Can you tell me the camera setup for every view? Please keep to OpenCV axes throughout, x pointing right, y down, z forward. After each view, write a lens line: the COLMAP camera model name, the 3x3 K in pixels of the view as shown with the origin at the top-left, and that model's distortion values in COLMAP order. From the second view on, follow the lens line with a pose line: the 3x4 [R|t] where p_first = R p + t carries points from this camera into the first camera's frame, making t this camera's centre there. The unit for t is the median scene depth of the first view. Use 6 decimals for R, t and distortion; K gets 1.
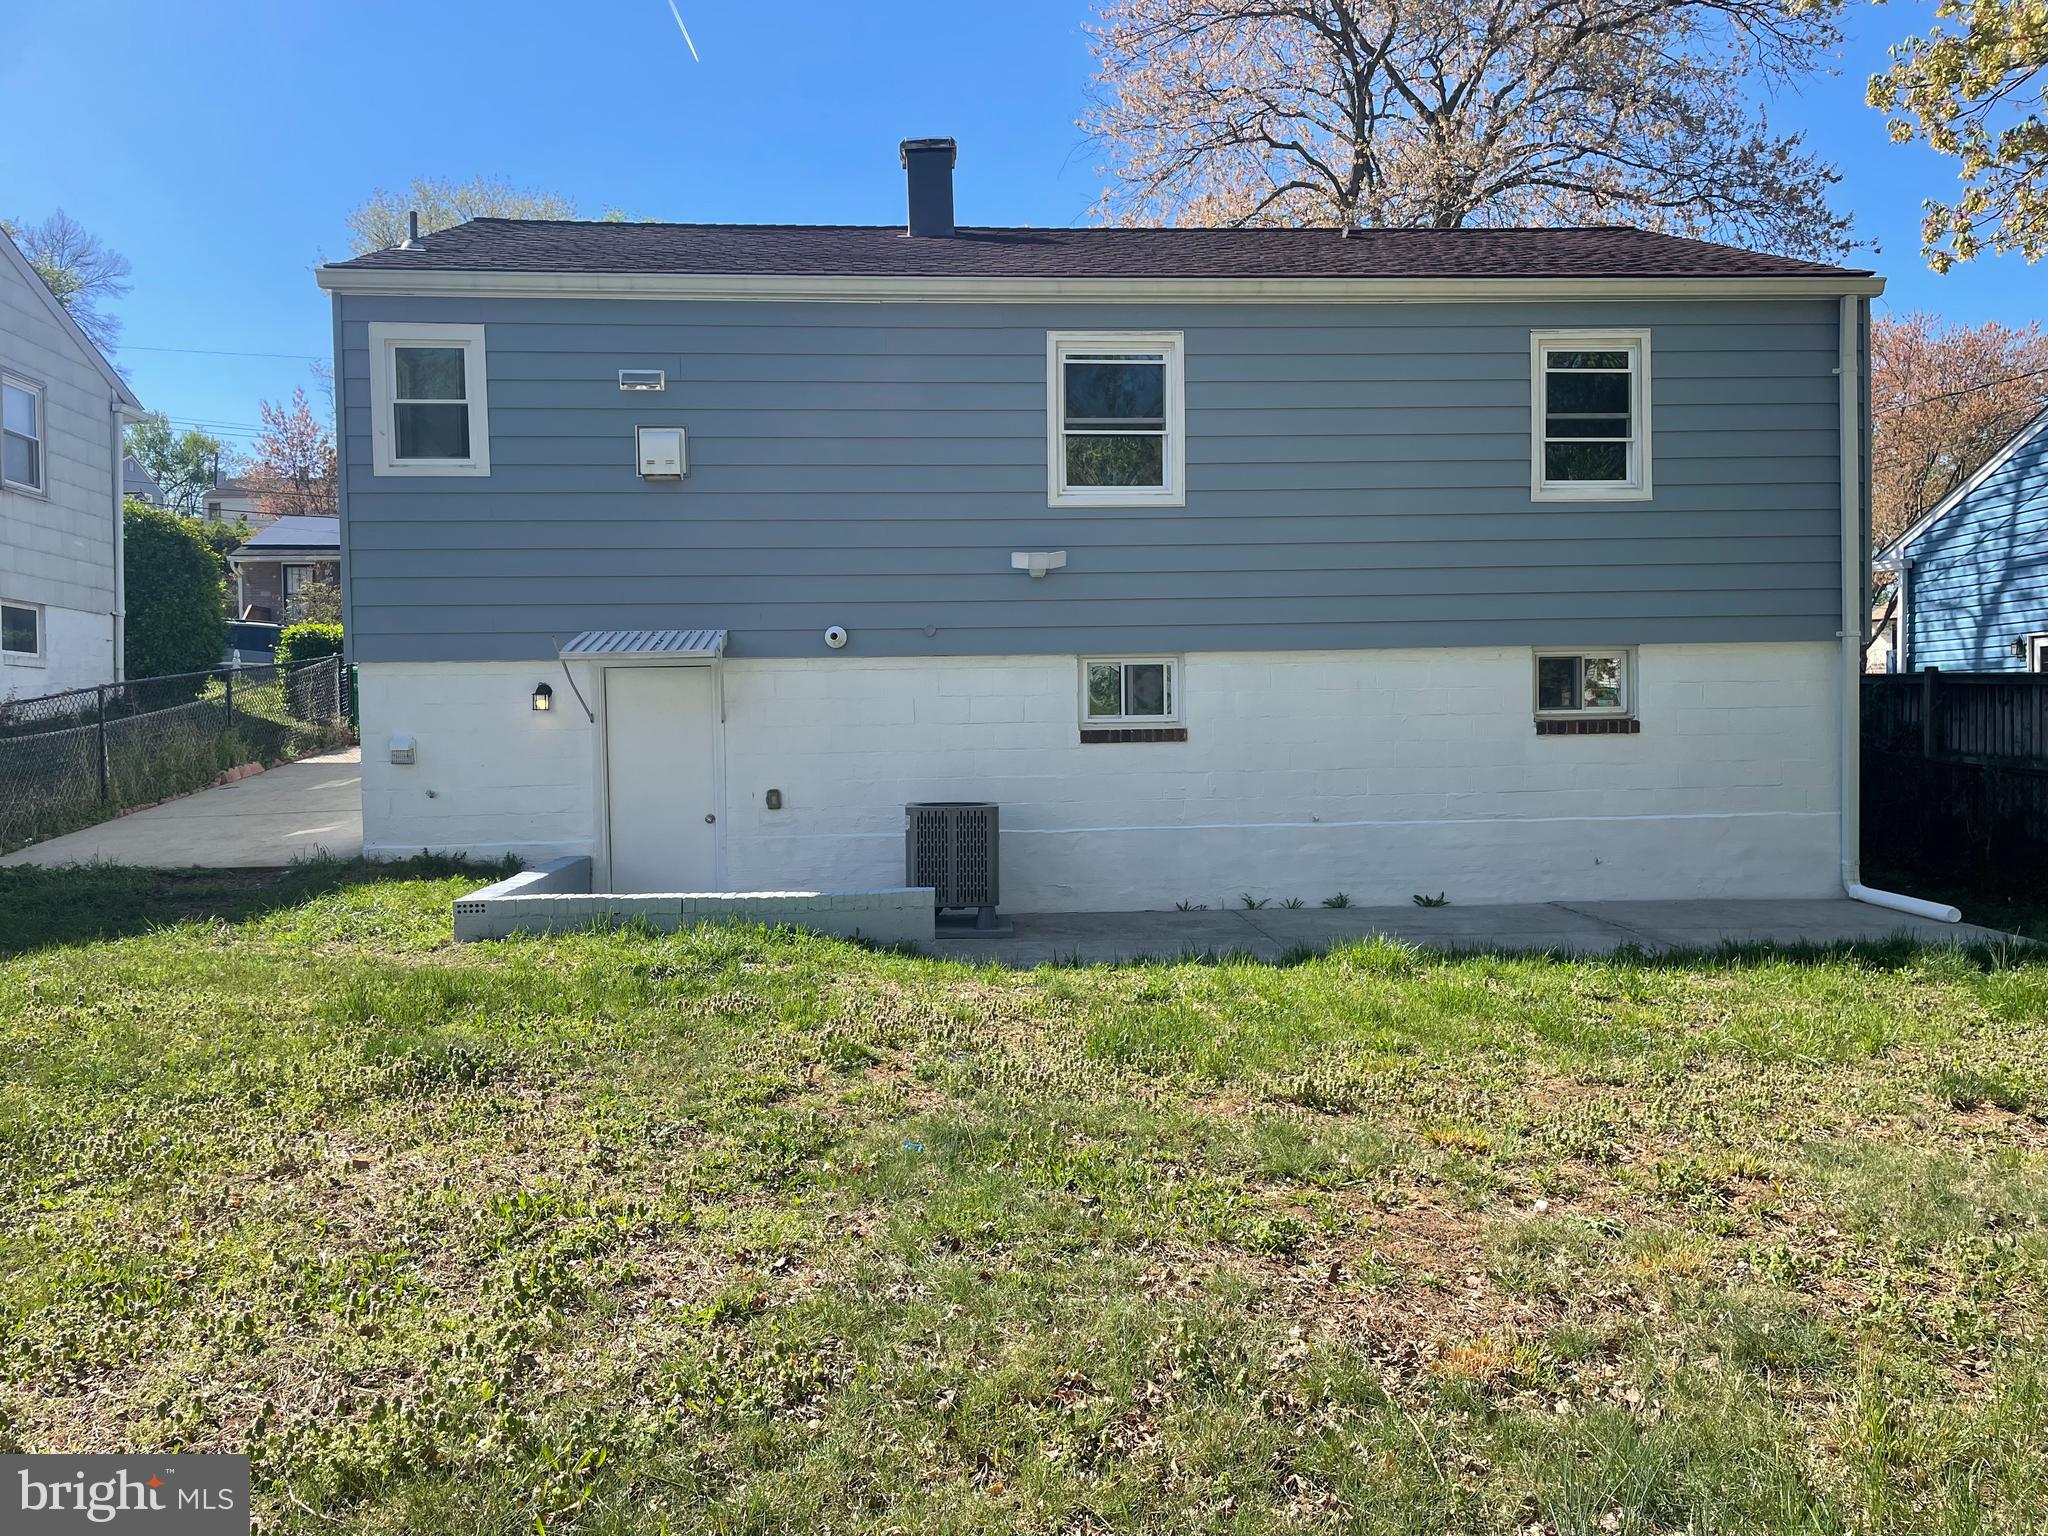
lens RADIAL K [[1545.8, 0, 1024.1], [0, 1545.8, 786.8], [0, 0, 1]] dist [0.040477, -0.012121]
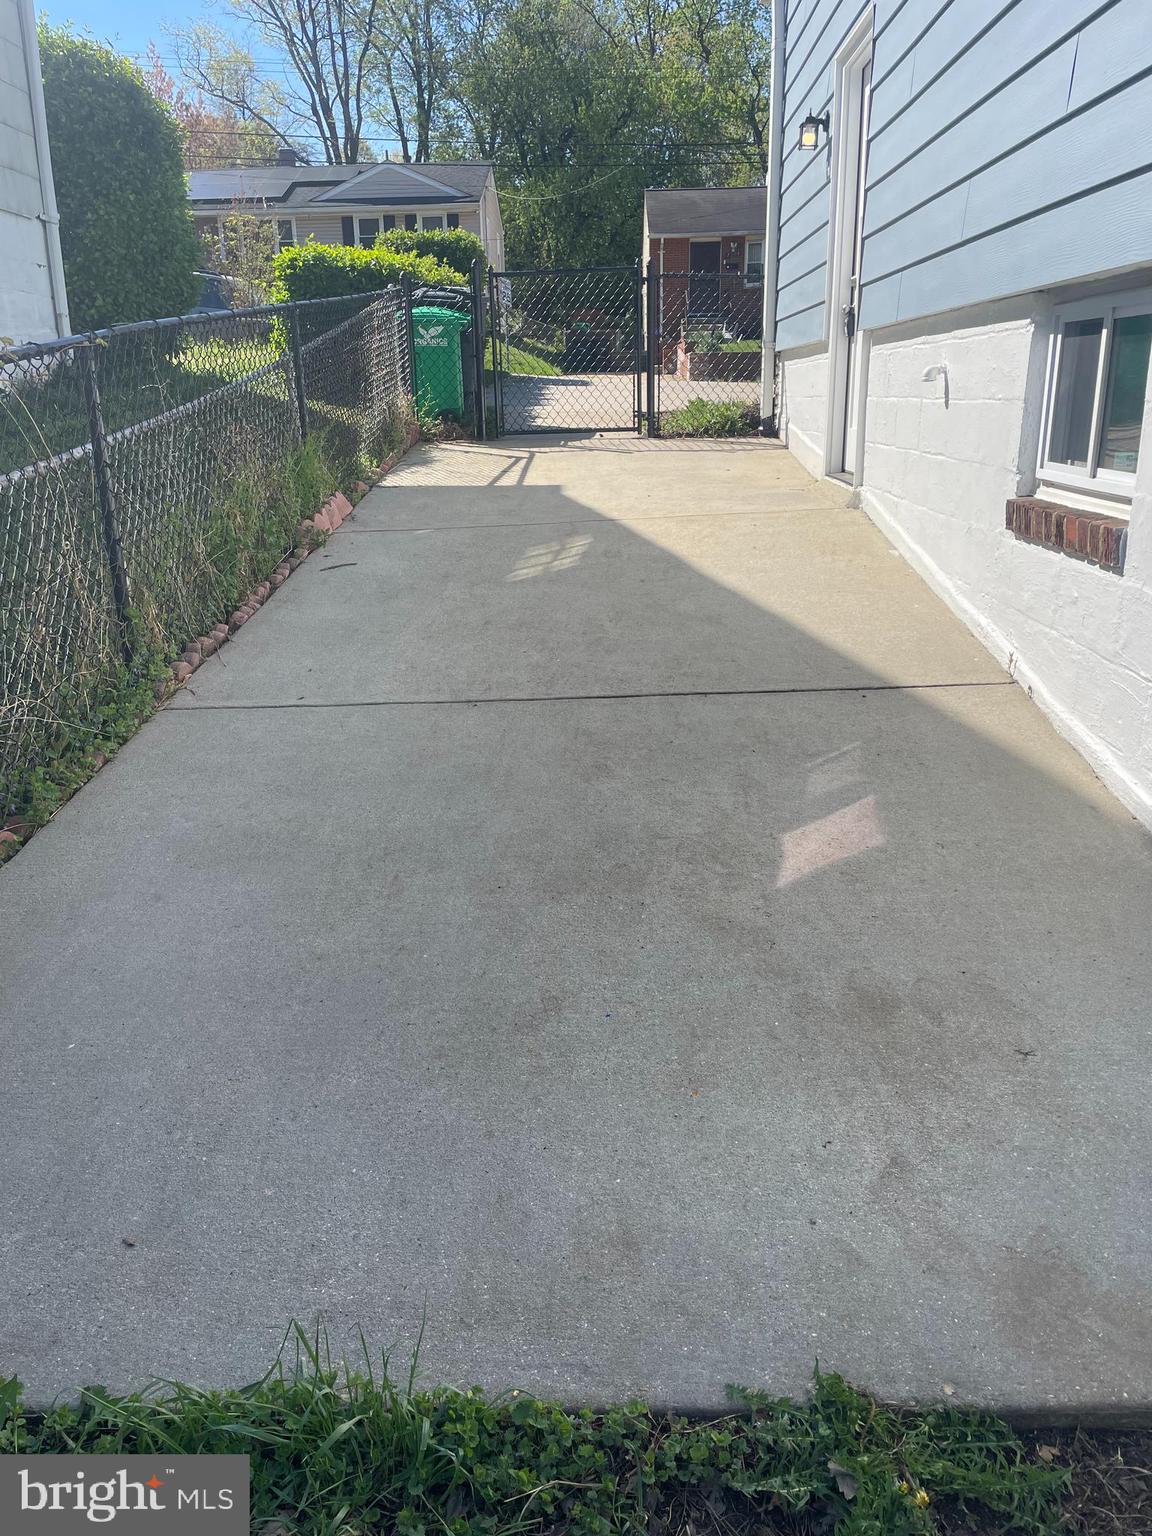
lens RADIAL K [[1159.4, 0, 568.7], [0, 1159.4, 758.0], [0, 0, 1]] dist [0.040477, -0.012121]
pose [[0.994007, 0.030214, -0.105062, -0.314738], [-0.000599, 0.962538, 0.271145, -0.030771], [0.109318, -0.269457, 0.956788, 0.512139]]
